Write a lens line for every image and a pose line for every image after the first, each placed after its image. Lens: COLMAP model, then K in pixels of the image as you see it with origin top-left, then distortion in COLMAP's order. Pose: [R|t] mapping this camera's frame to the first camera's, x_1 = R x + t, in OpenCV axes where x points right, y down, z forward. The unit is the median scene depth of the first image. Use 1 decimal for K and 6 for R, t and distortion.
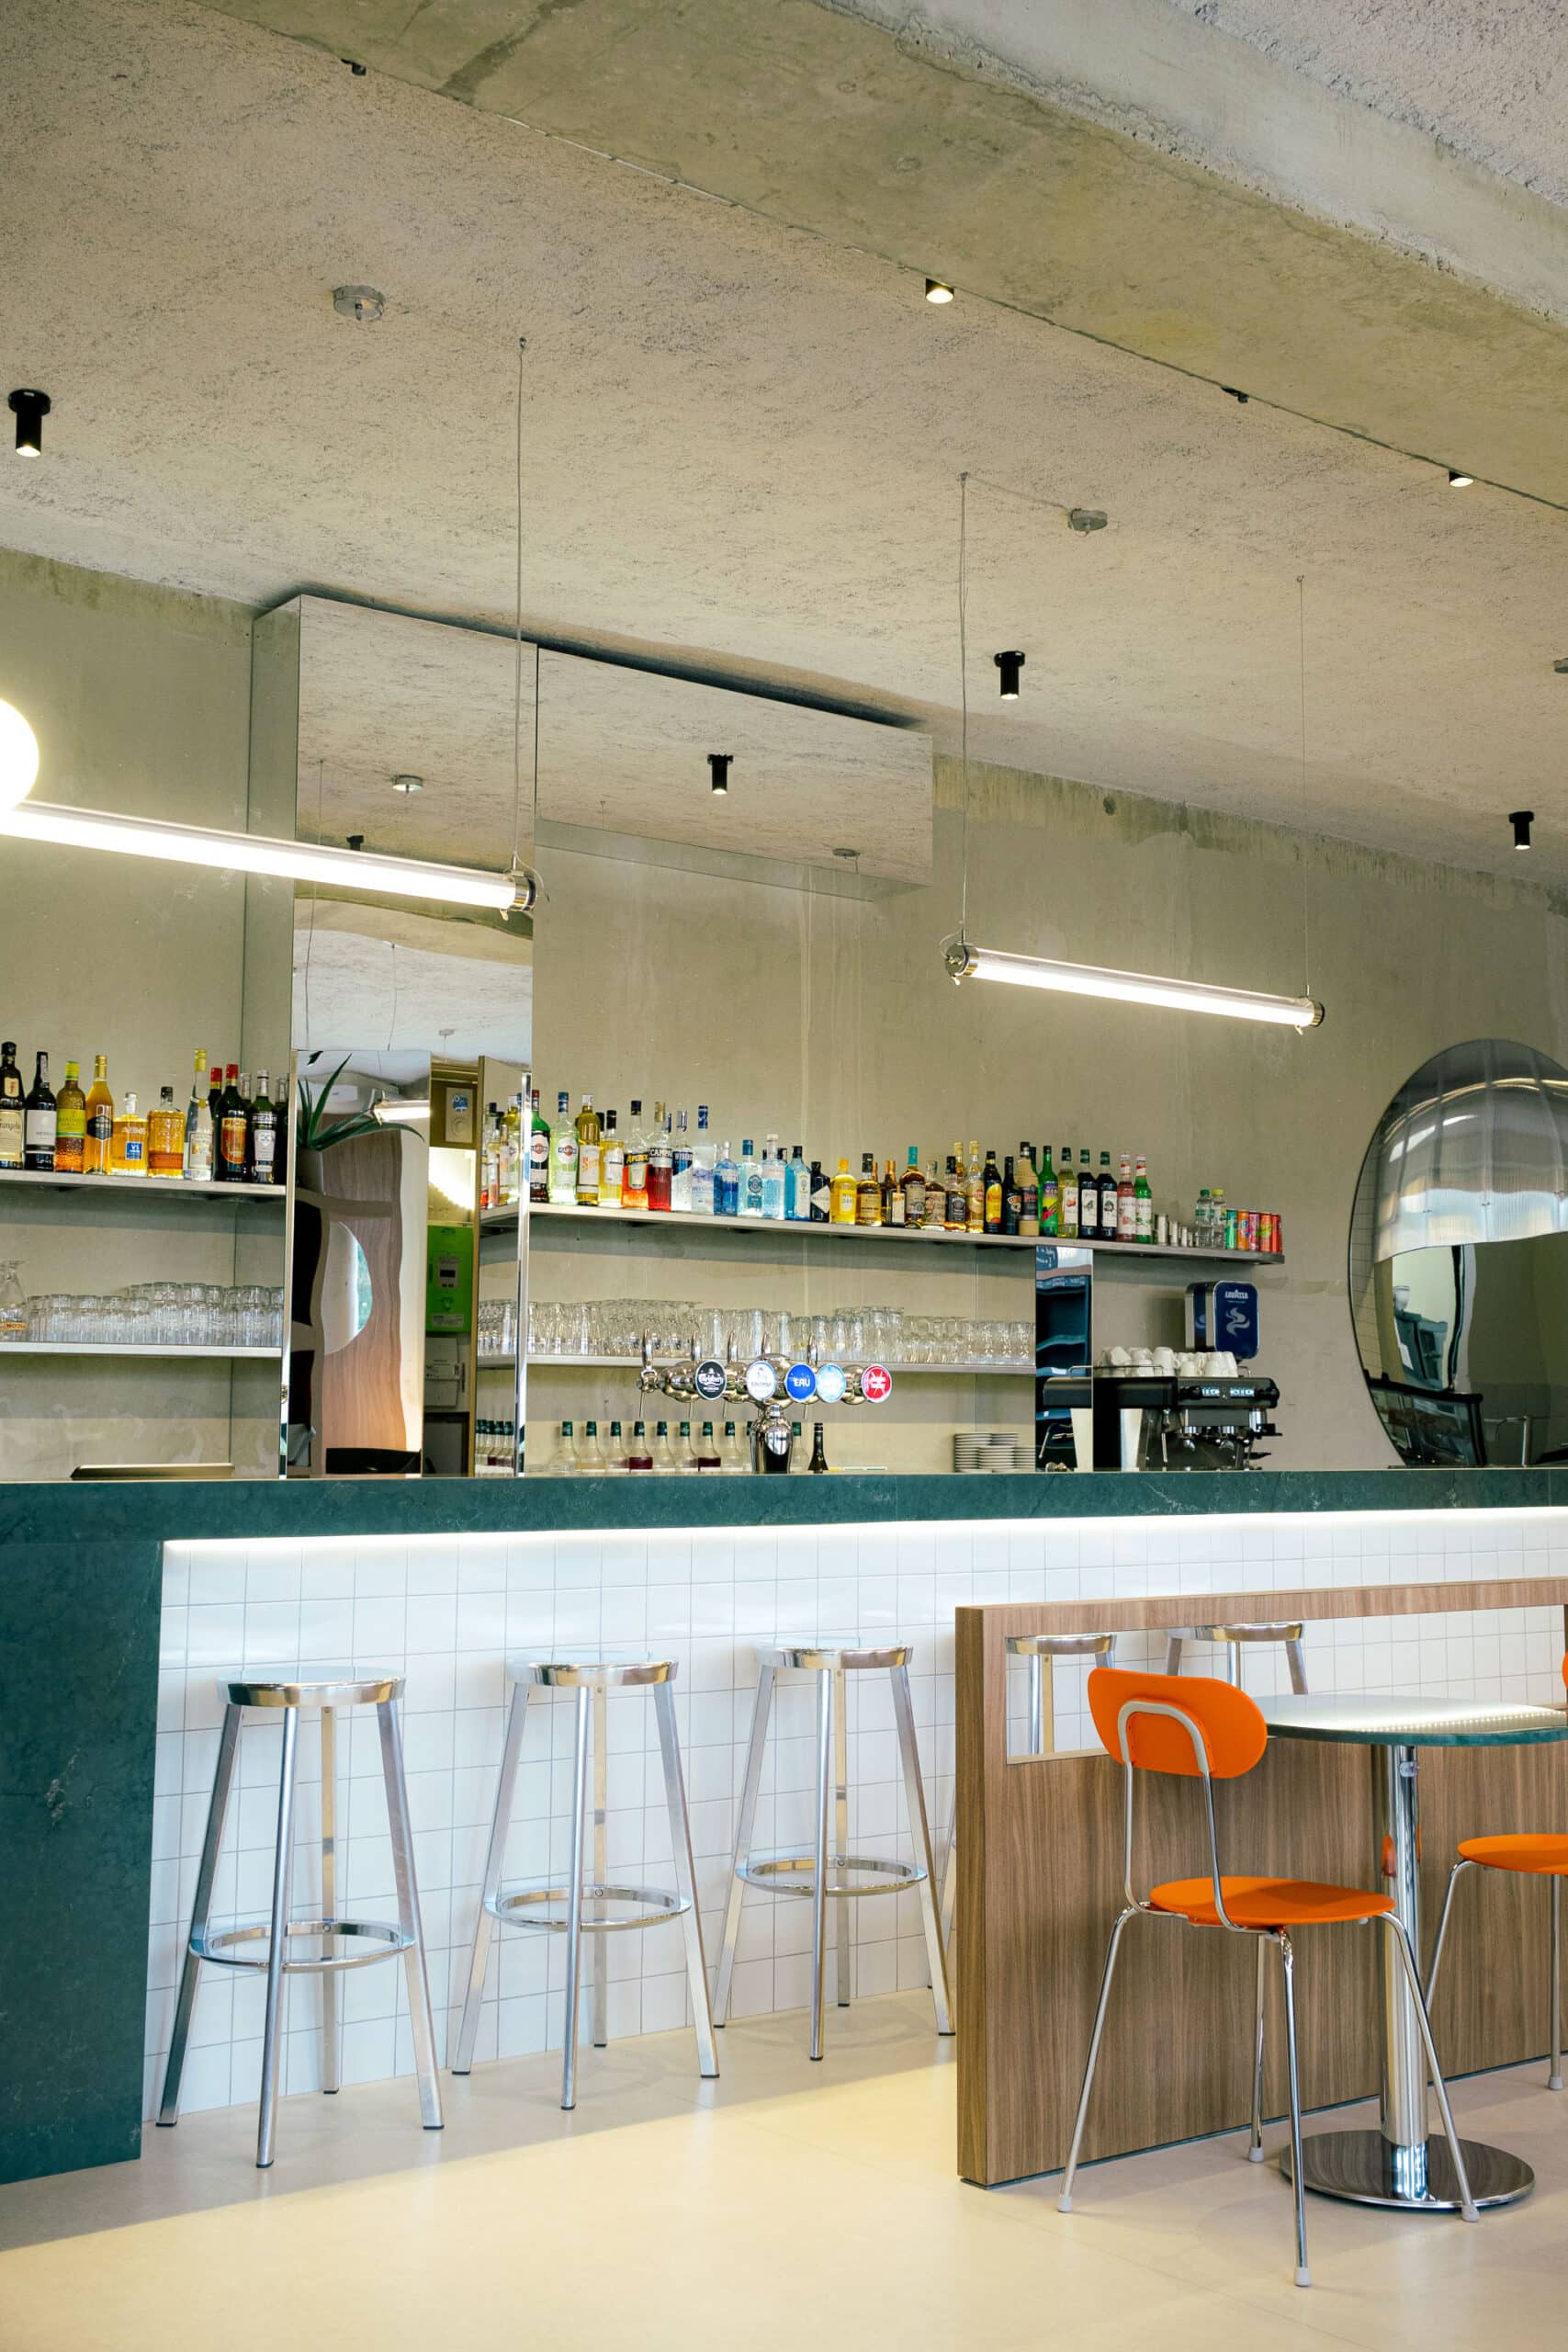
lens RADIAL K [[2365.1, 0, 787.0], [0, 2365.1, 1172.6], [0, 0, 1]] dist [-0.010770, 0.000000]
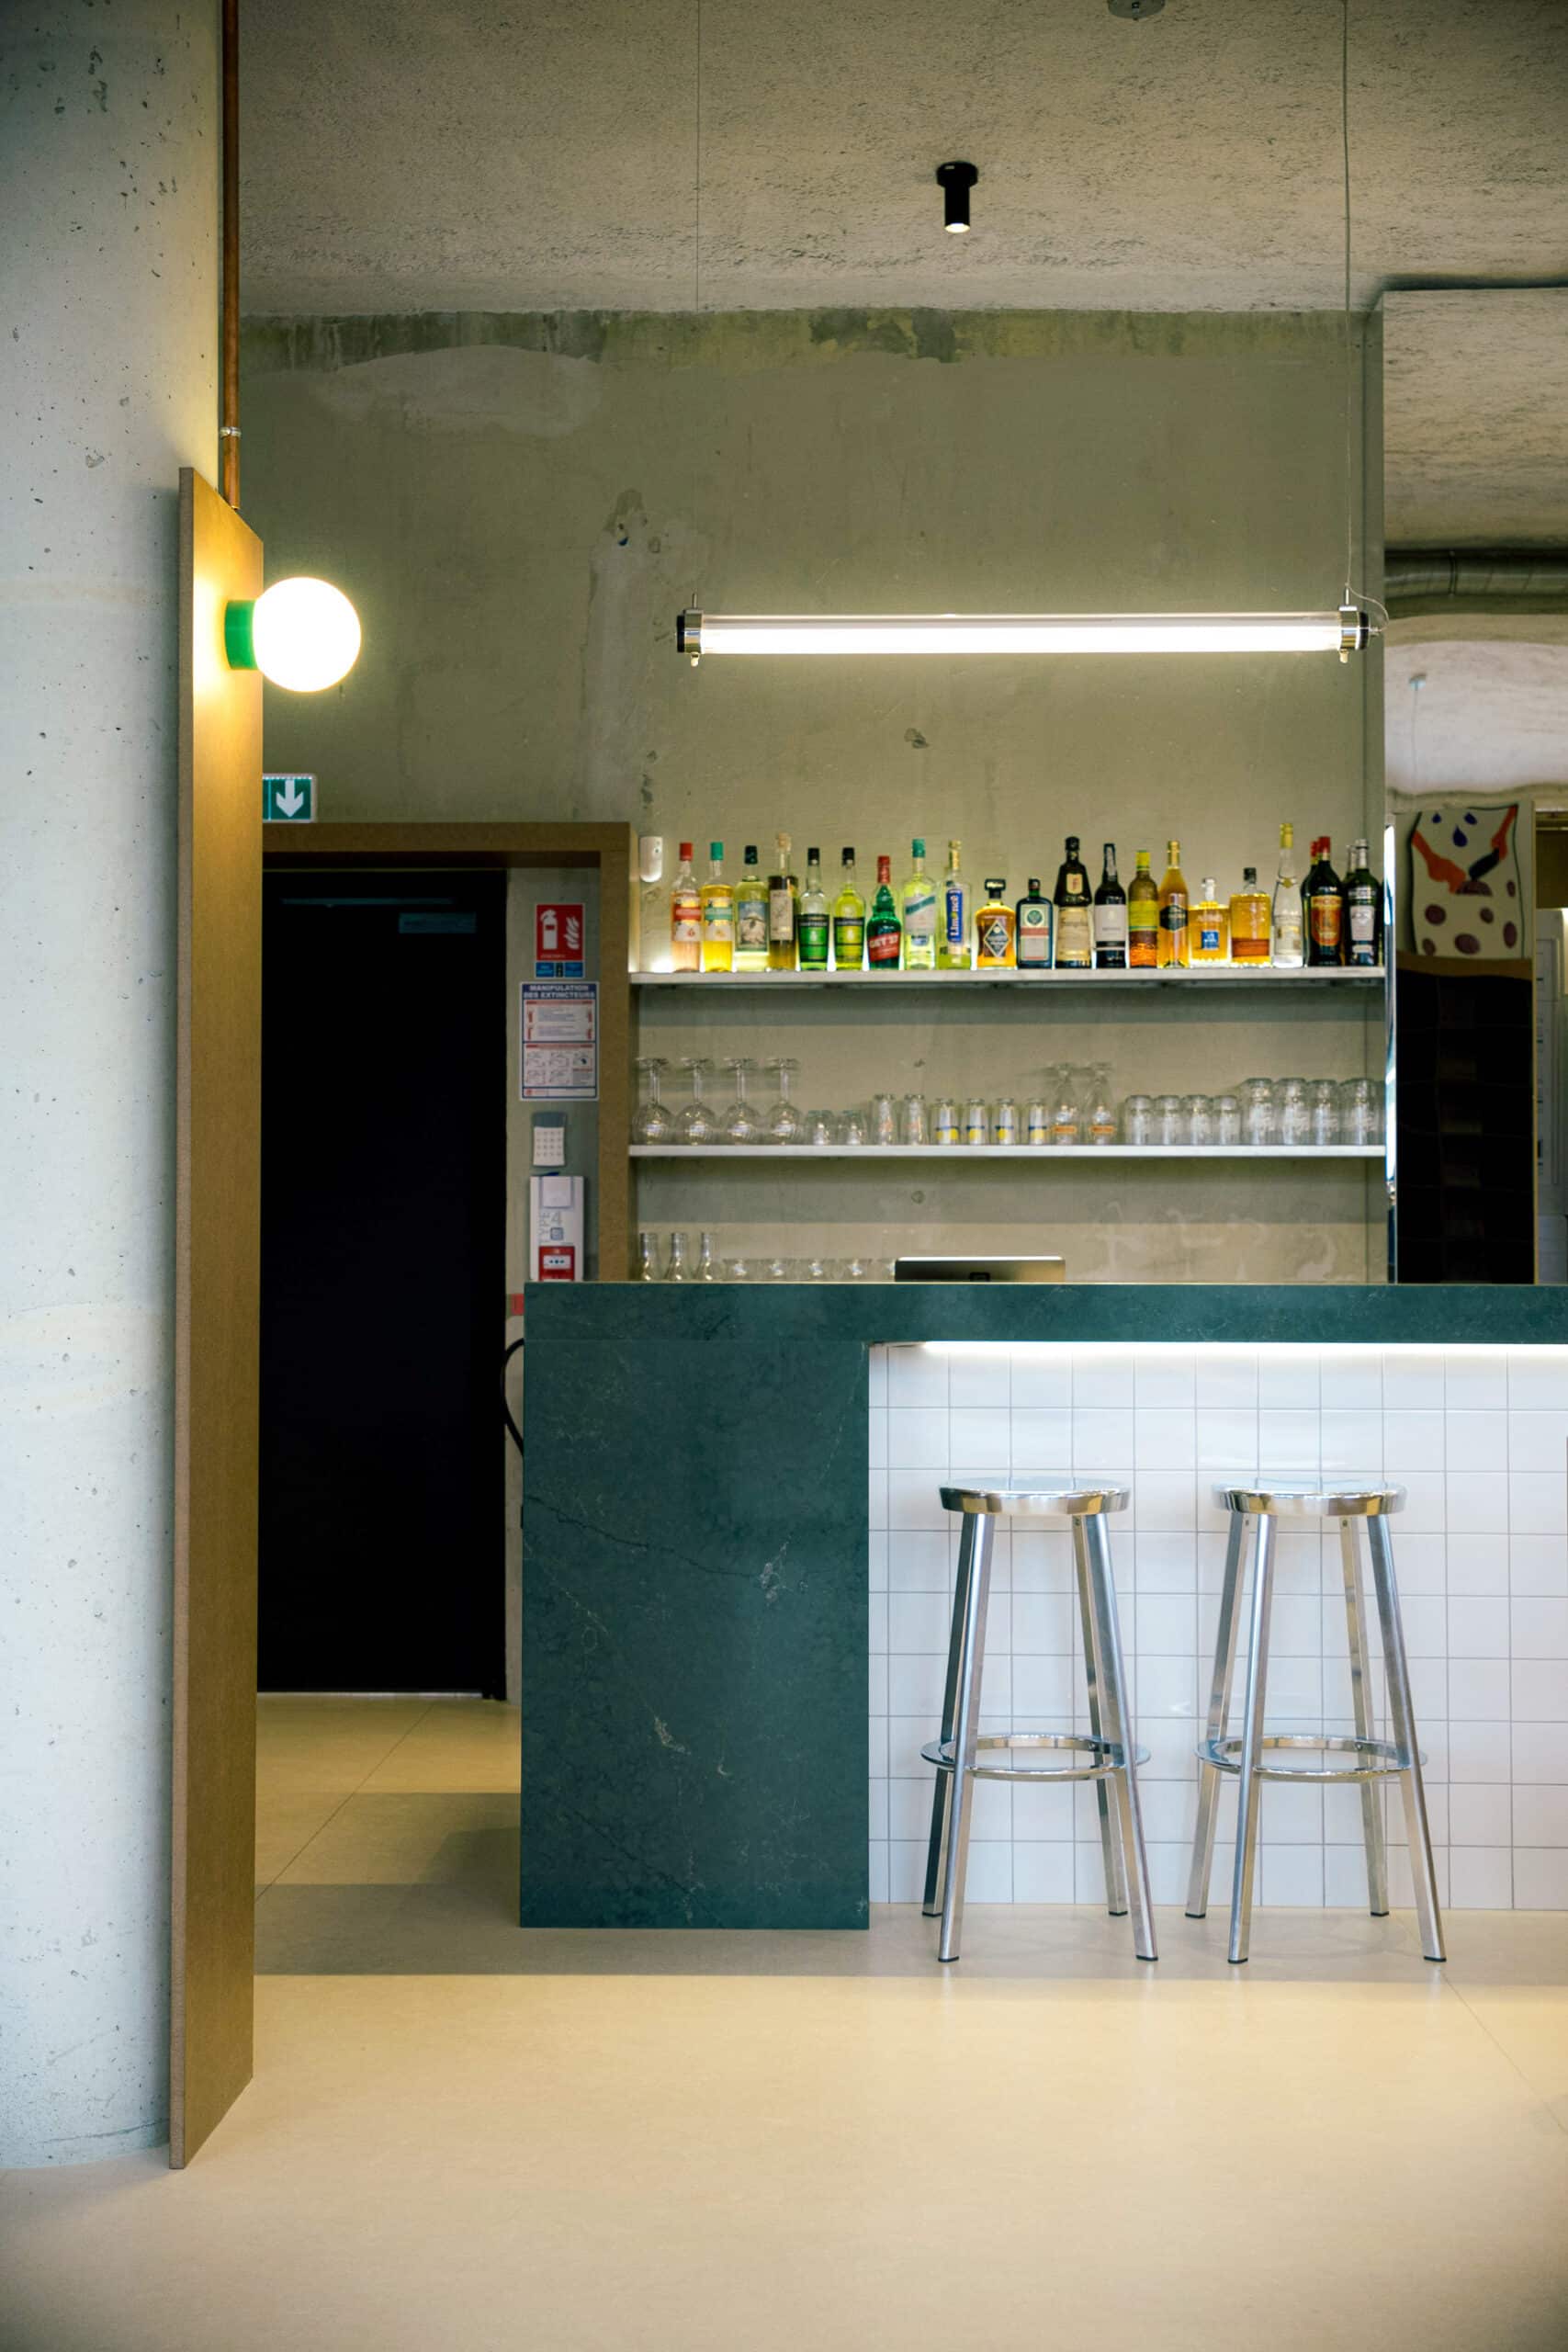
lens RADIAL K [[2720.9, 0, 778.0], [0, 2720.9, 1189.9], [0, 0, 1]] dist [0.002740, 0.000000]
pose [[0.781756, -0.007782, -0.623536, 0.263177], [0.064052, 0.995635, 0.067879, 0.005233], [0.620287, -0.093003, 0.778842, 0.042028]]
